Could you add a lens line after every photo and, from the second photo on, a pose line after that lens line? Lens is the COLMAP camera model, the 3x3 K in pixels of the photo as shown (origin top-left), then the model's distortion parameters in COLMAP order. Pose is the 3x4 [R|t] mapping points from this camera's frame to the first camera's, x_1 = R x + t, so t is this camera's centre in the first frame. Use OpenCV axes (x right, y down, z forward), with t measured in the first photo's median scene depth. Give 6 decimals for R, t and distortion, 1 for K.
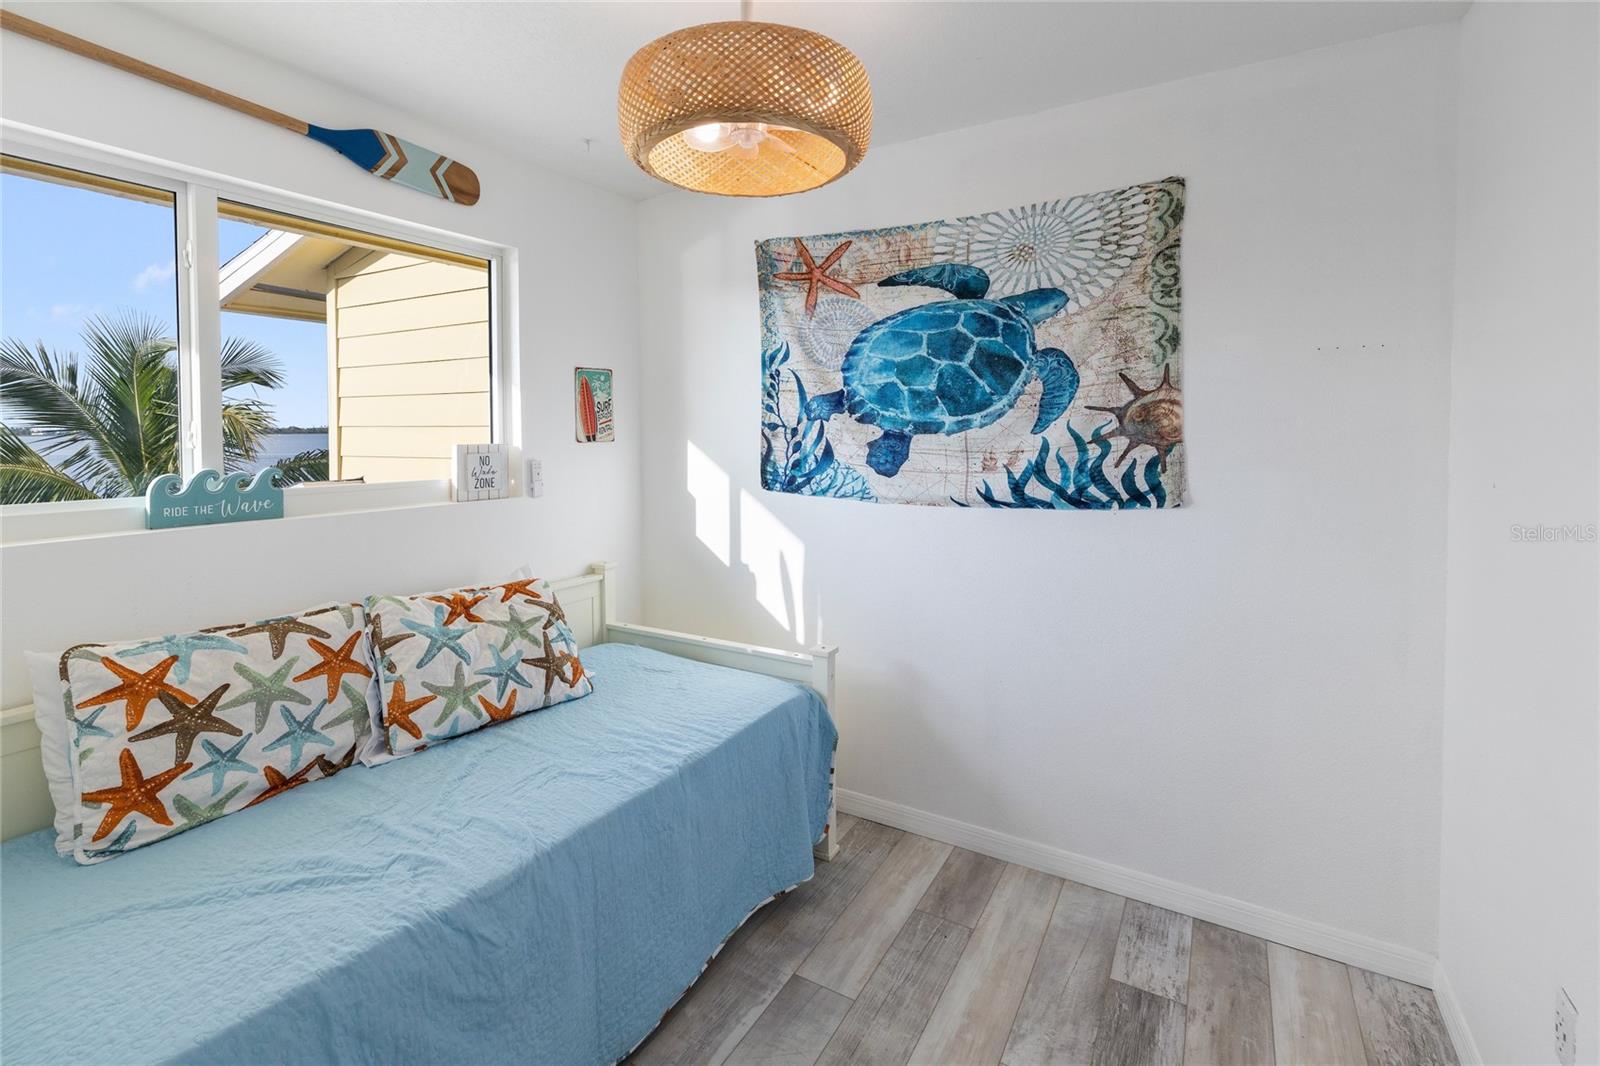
lens RADIAL K [[705.0, 0, 799.9], [0, 705.0, 520.0], [0, 0, 1]] dist [-0.000022, 0.000194]
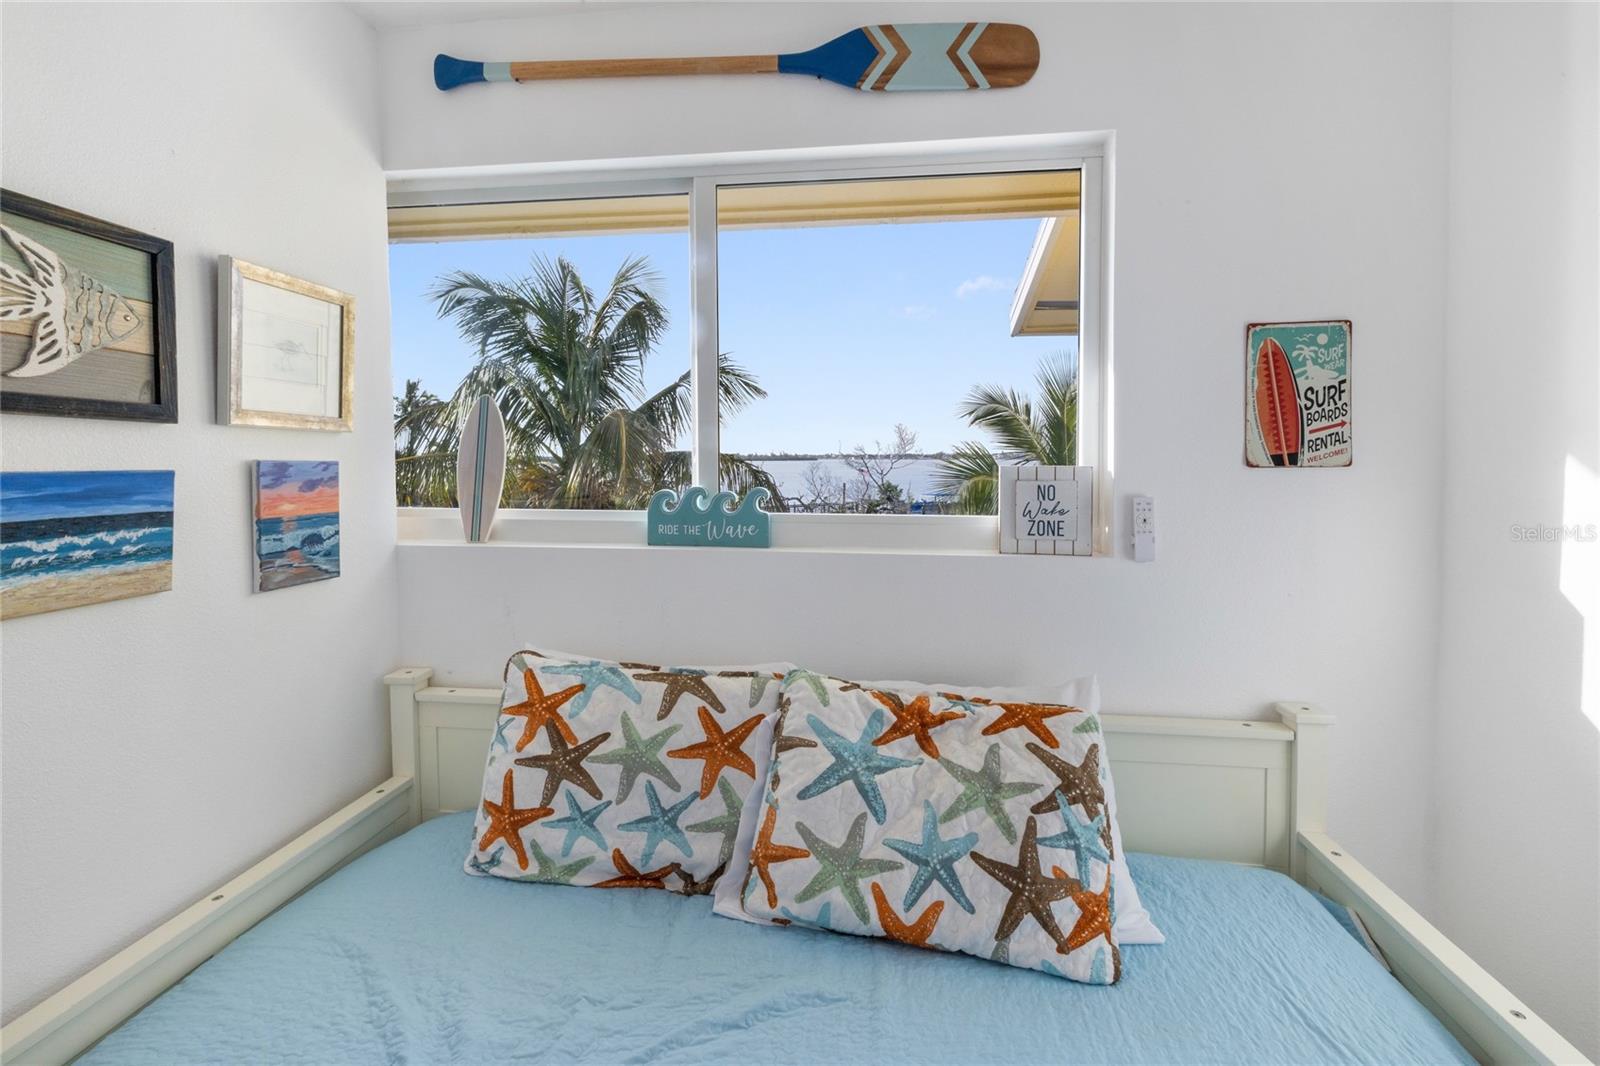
lens RADIAL K [[721.4, 0, 802.0], [0, 721.4, 490.6], [0, 0, 1]] dist [-0.003052, 0.000753]
pose [[0.391697, 0.046767, -0.918905, 0.066543], [-0.118195, 0.992990, 0.000156, -0.075279], [0.912471, 0.108549, 0.394479, 0.685242]]
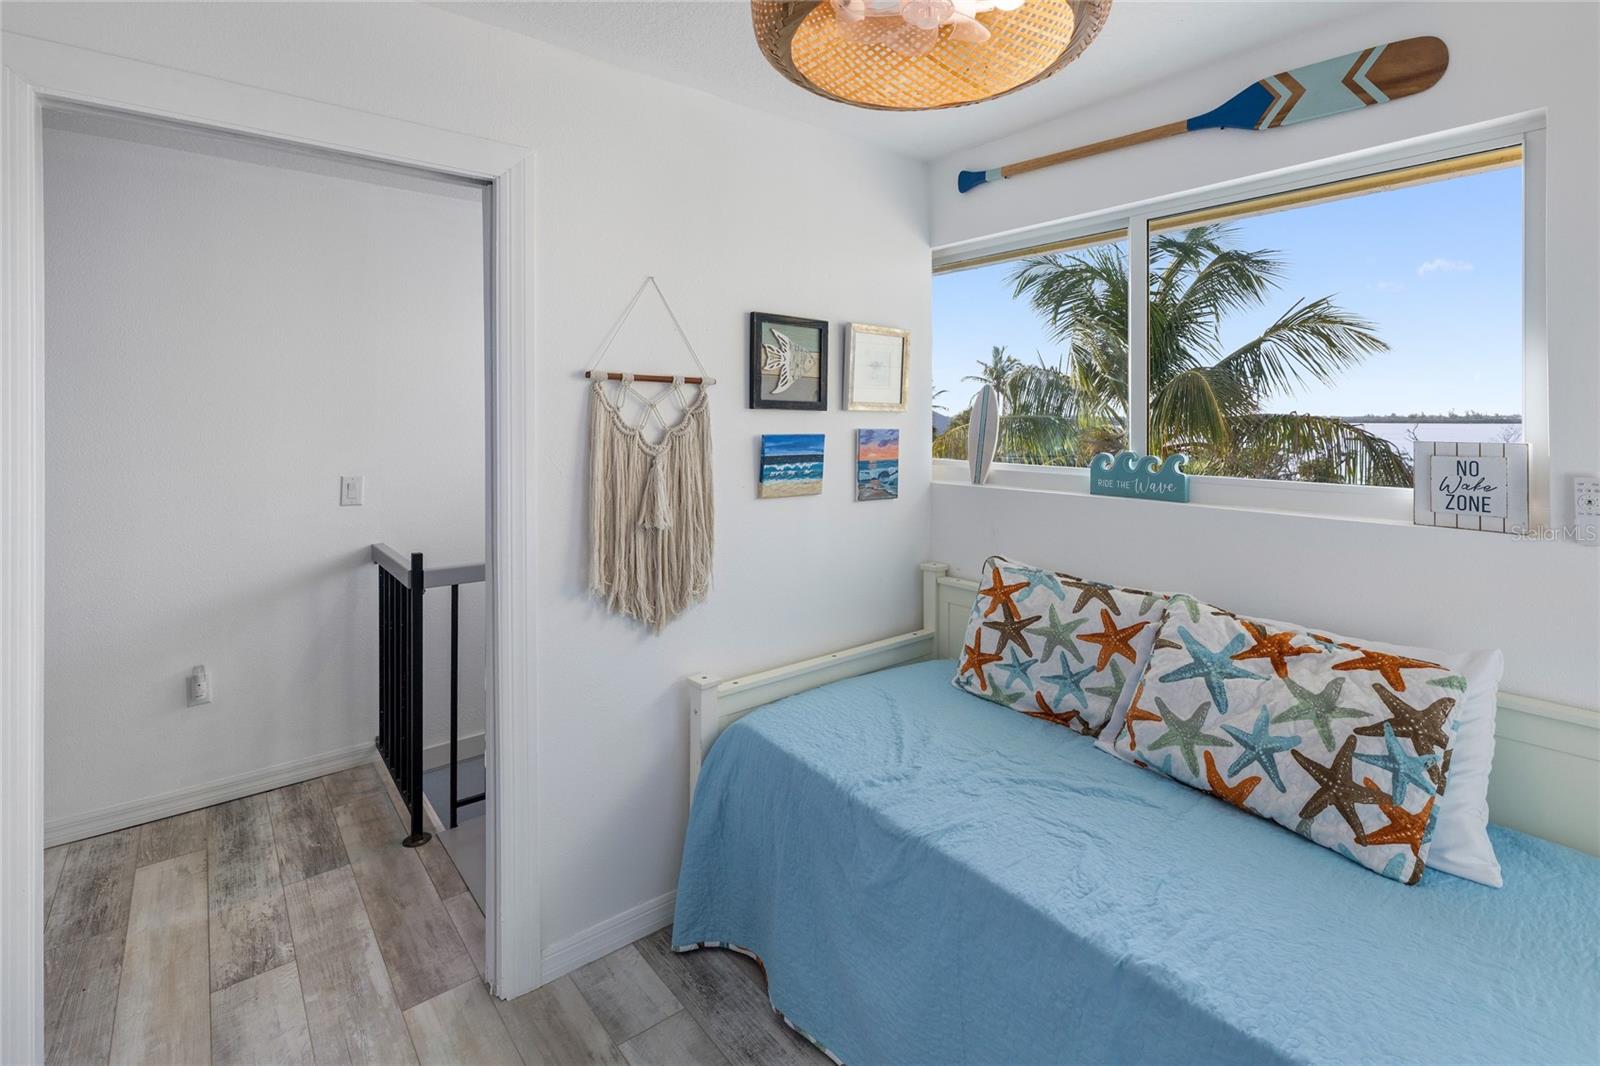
lens RADIAL K [[752.7, 0, 800.1], [0, 752.7, 469.0], [0, 0, 1]] dist [-0.001426, 0.000311]
pose [[-0.345531, 0.067885, -0.935949, 0.490977], [-0.119358, 0.986100, 0.115587, -0.111959], [0.930786, 0.151652, -0.332626, 0.826914]]
